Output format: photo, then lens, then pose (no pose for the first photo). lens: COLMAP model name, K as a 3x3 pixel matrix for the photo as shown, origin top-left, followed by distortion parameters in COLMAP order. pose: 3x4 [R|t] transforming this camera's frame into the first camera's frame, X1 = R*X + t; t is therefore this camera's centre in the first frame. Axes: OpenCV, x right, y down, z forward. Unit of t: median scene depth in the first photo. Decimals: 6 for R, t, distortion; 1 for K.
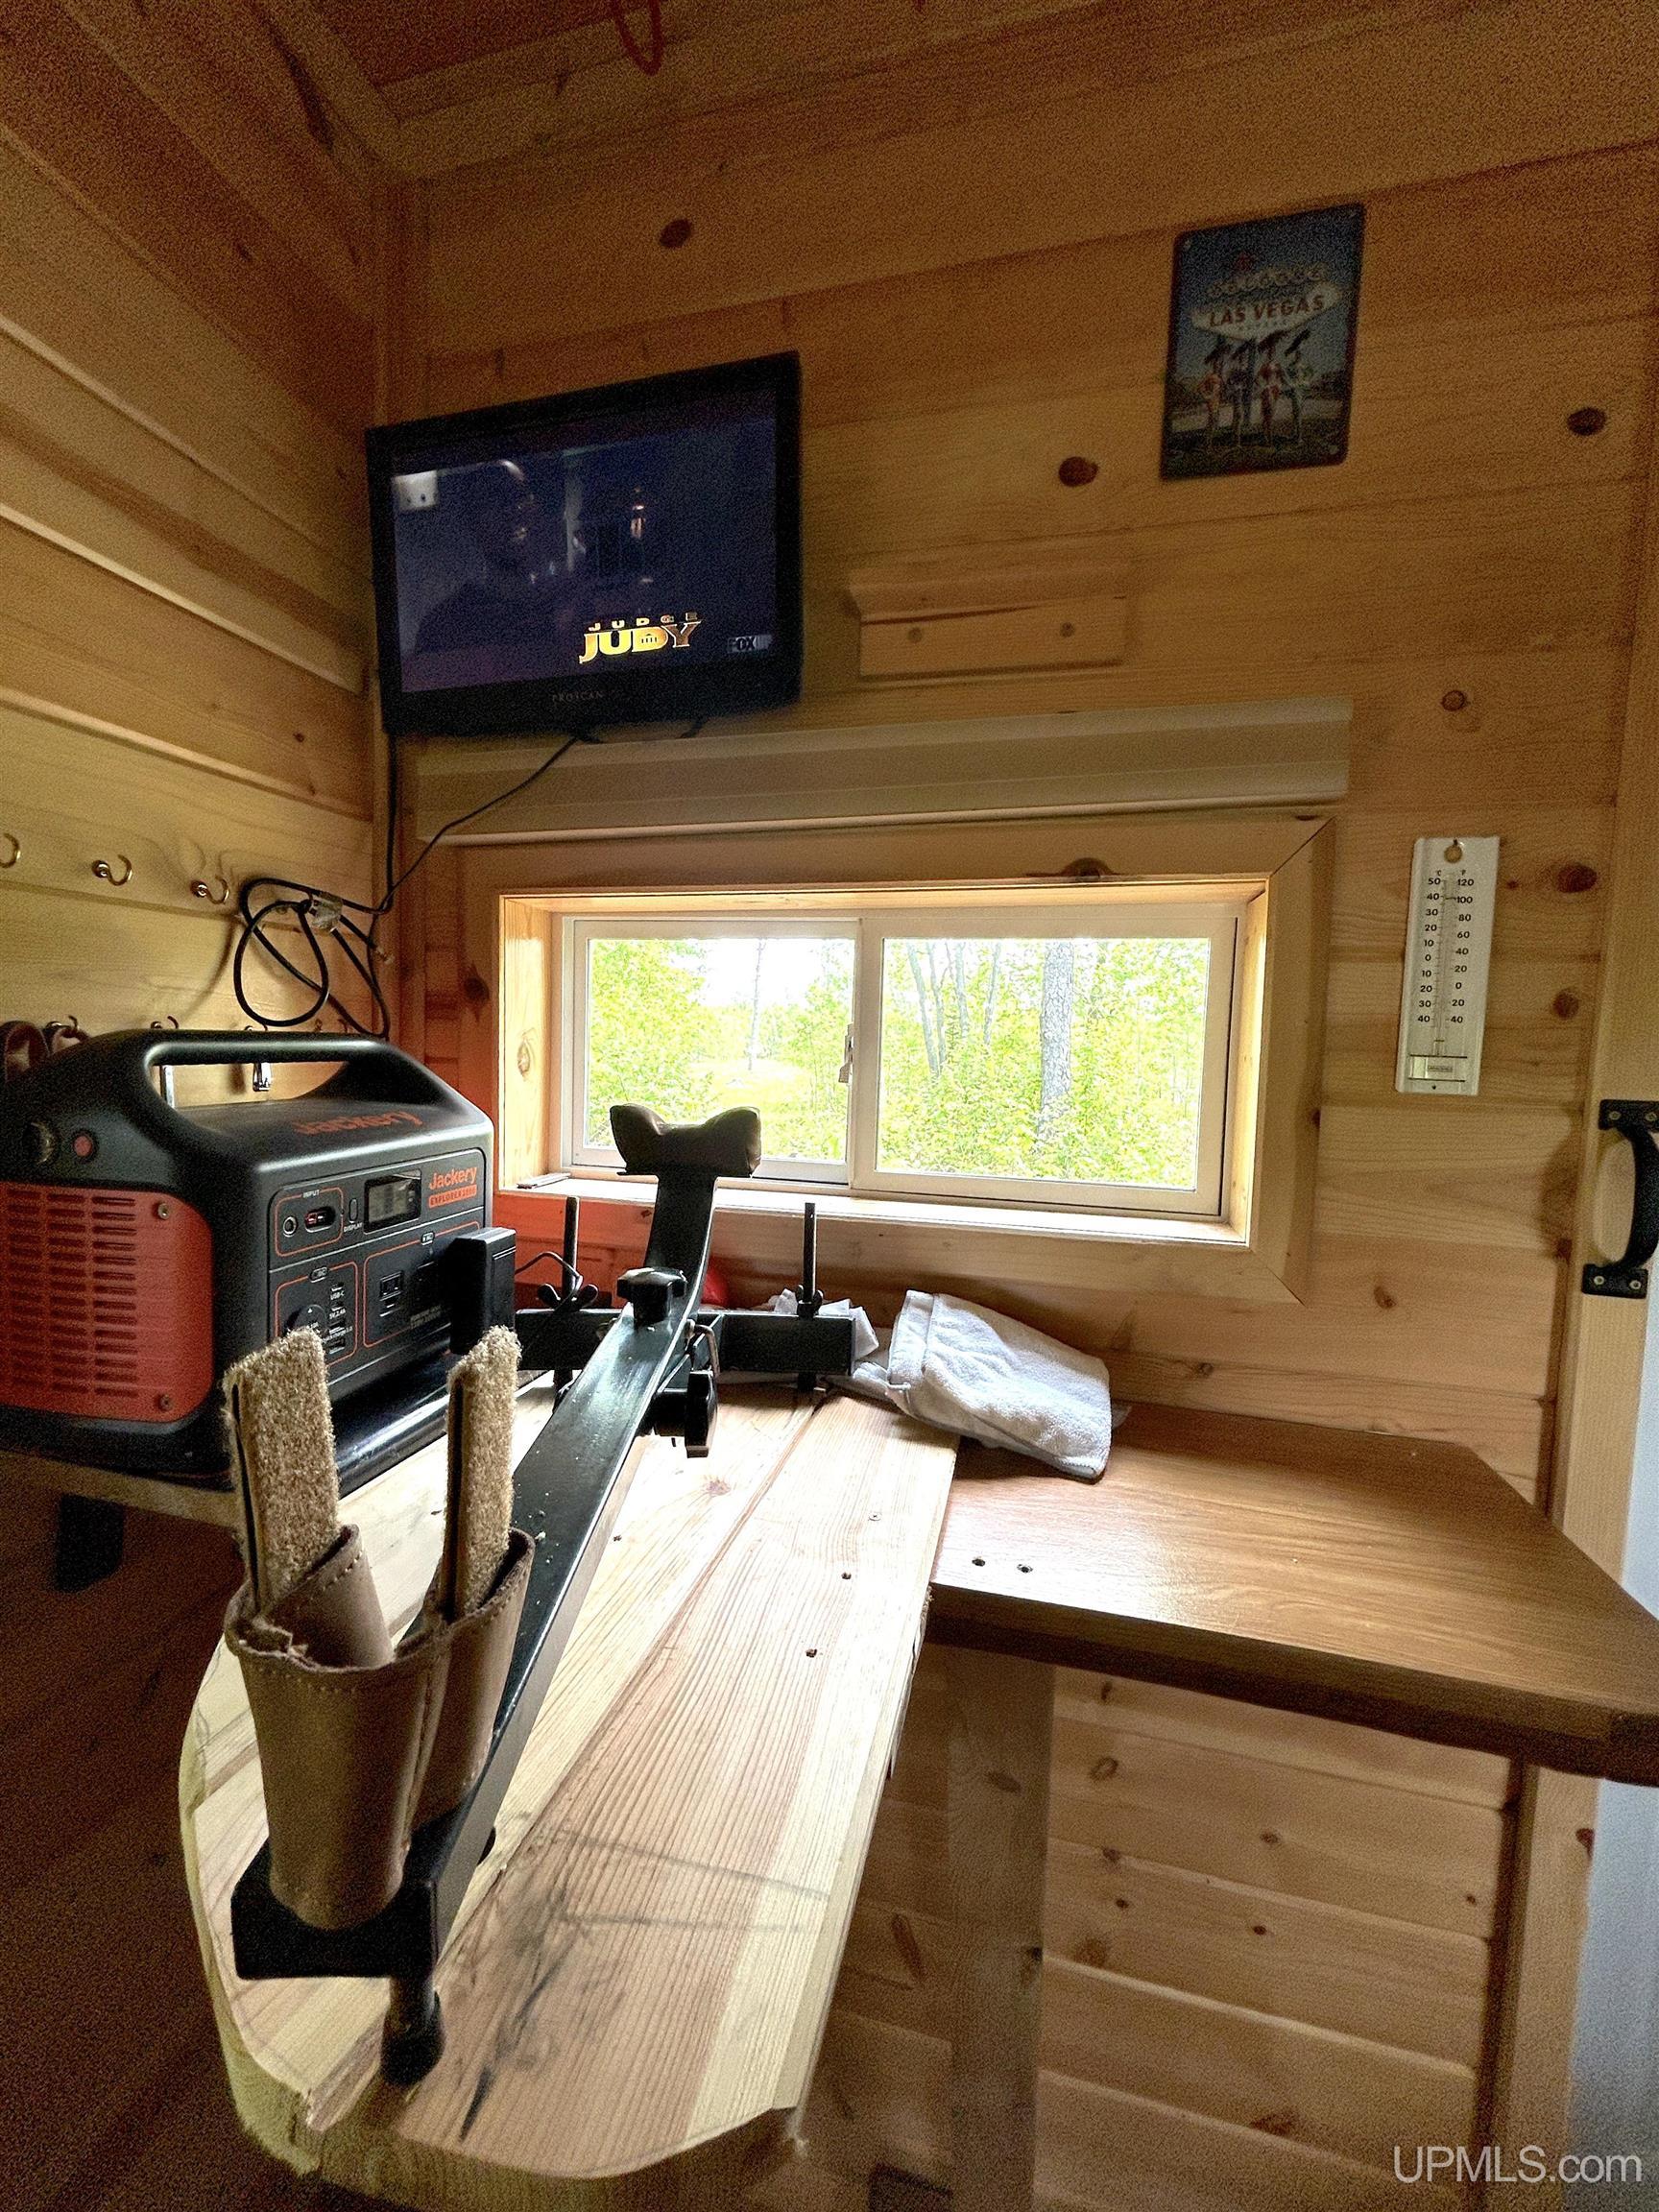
lens RADIAL K [[885.4, 0, 829.5], [0, 885.4, 1106.0], [0, 0, 1]] dist [-0.004832, -0.000184]
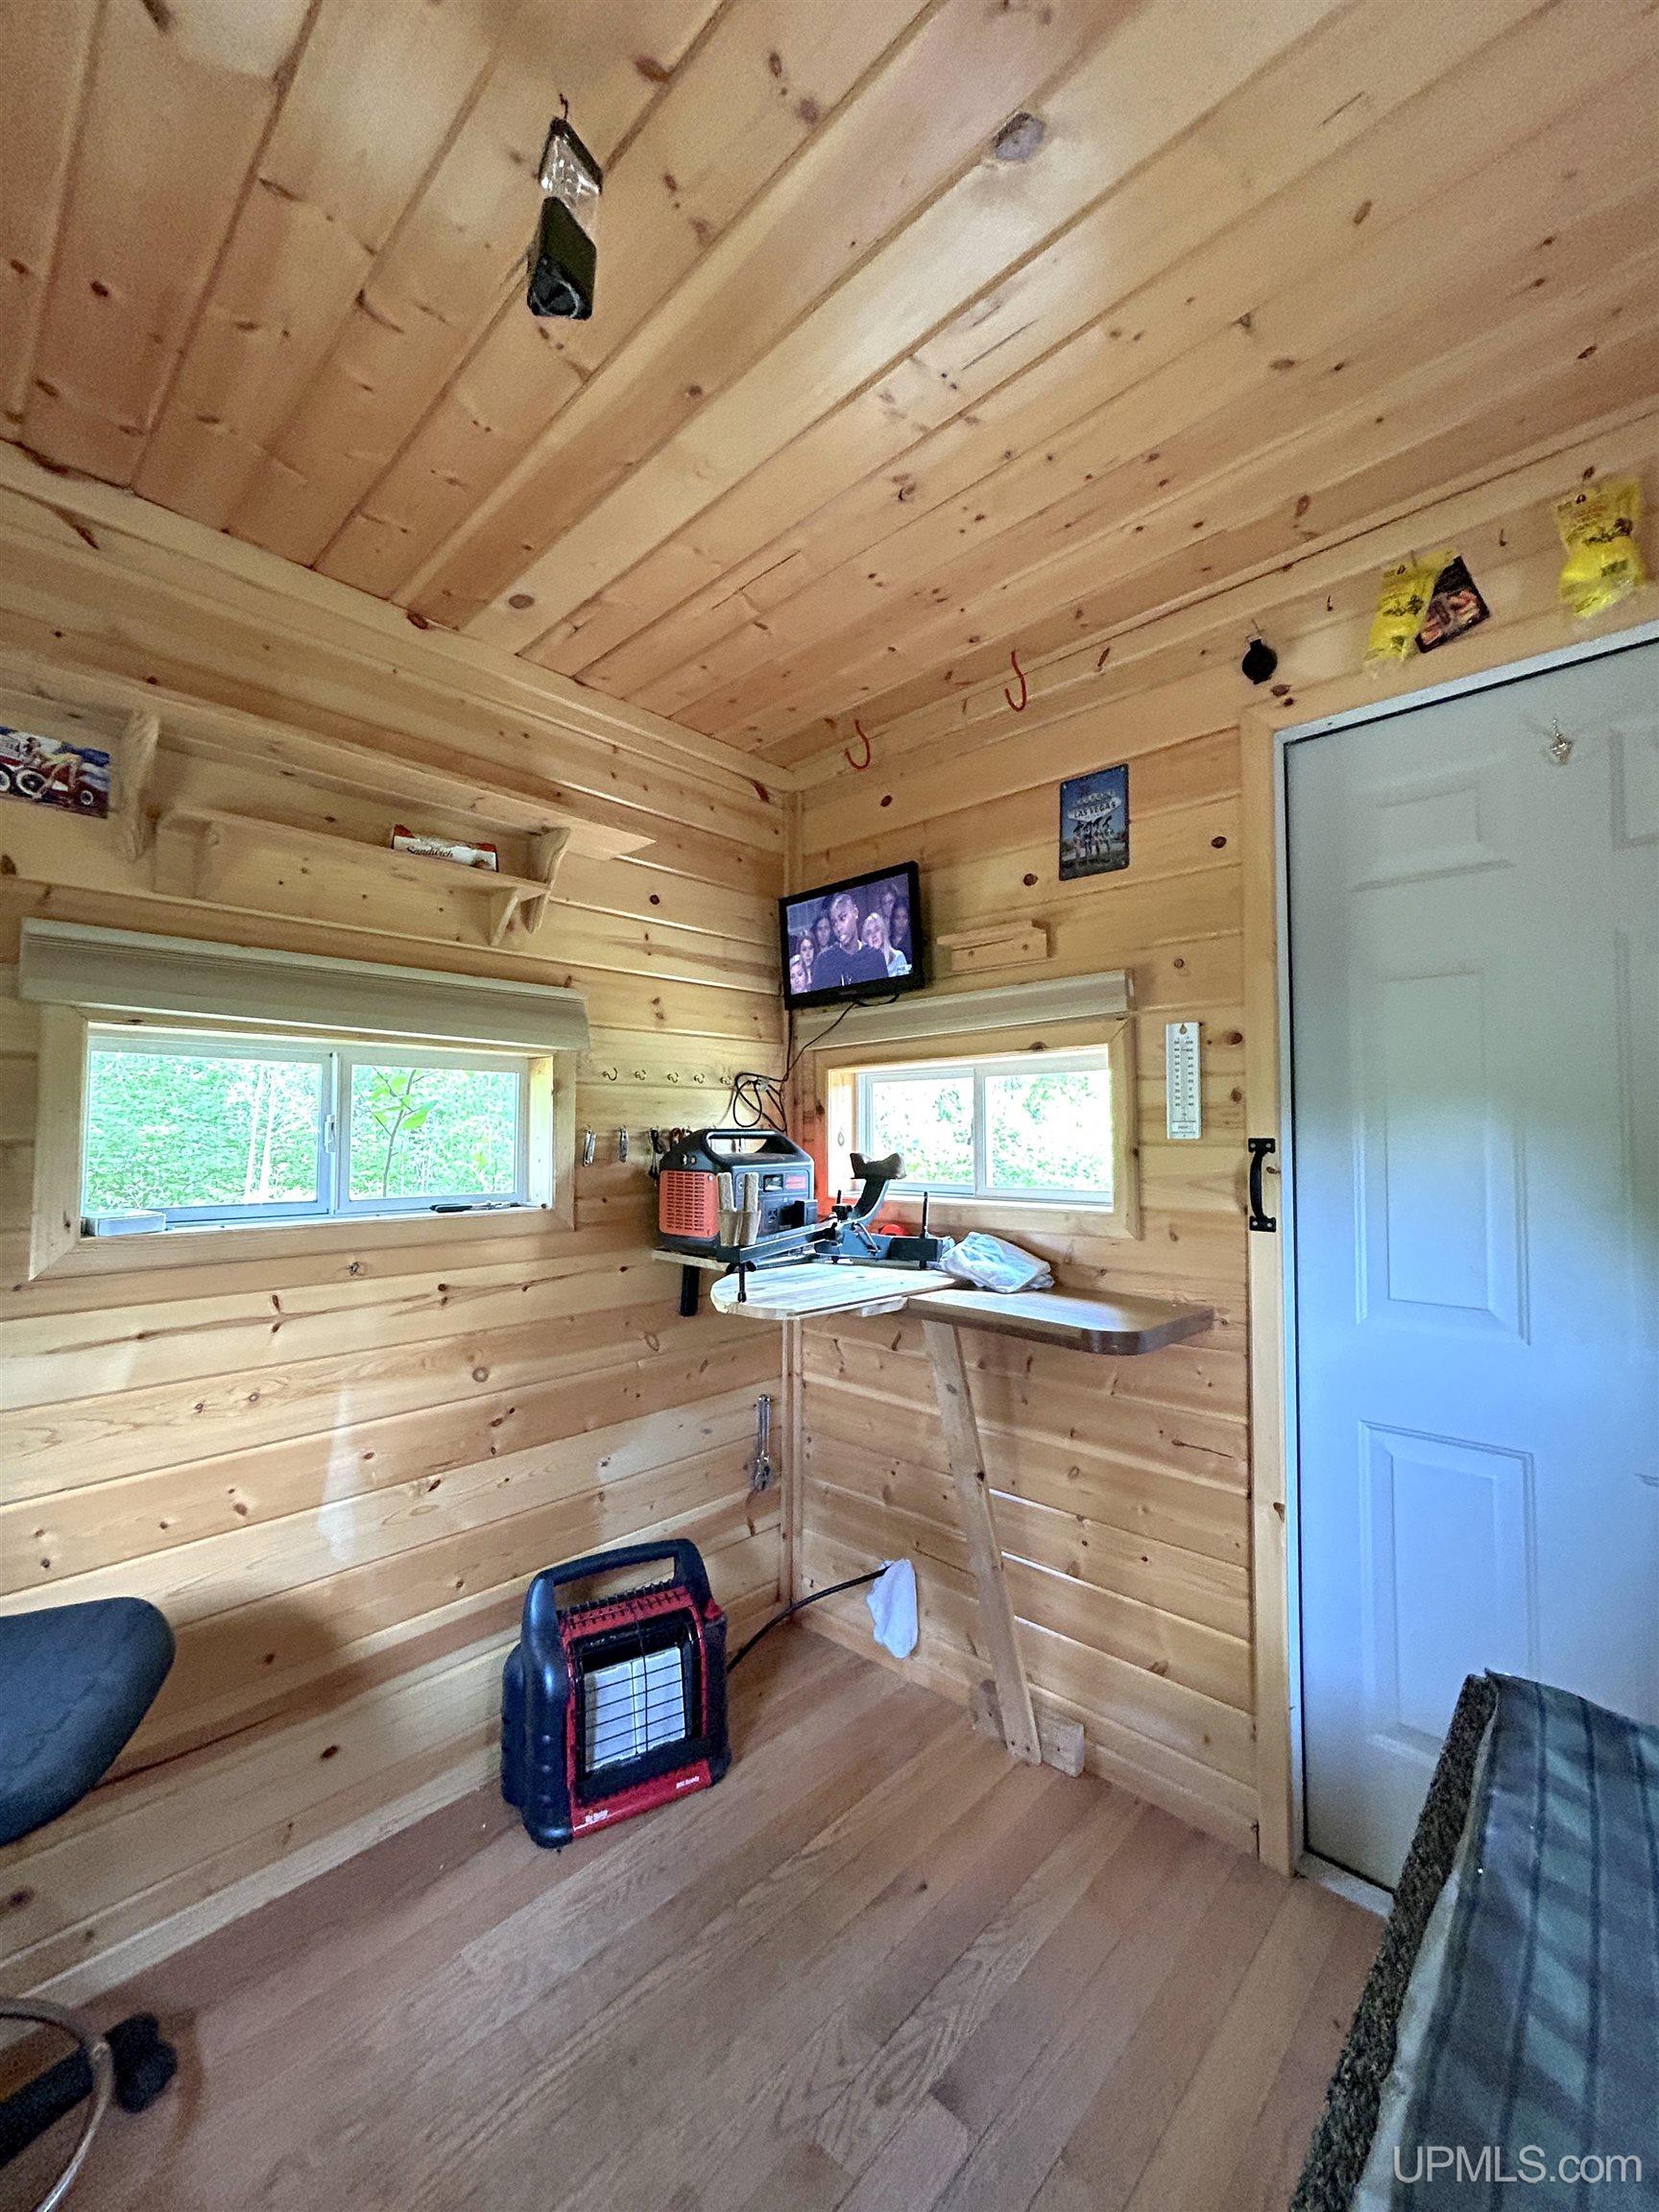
lens RADIAL K [[885.4, 0, 829.5], [0, 885.4, 1106.0], [0, 0, 1]] dist [-0.004832, -0.000184]
pose [[0.869509, -0.048025, -0.491577, 0.978466], [-0.006326, 0.994097, -0.108308, 0.143779], [0.493877, 0.097284, 0.864073, -1.286628]]
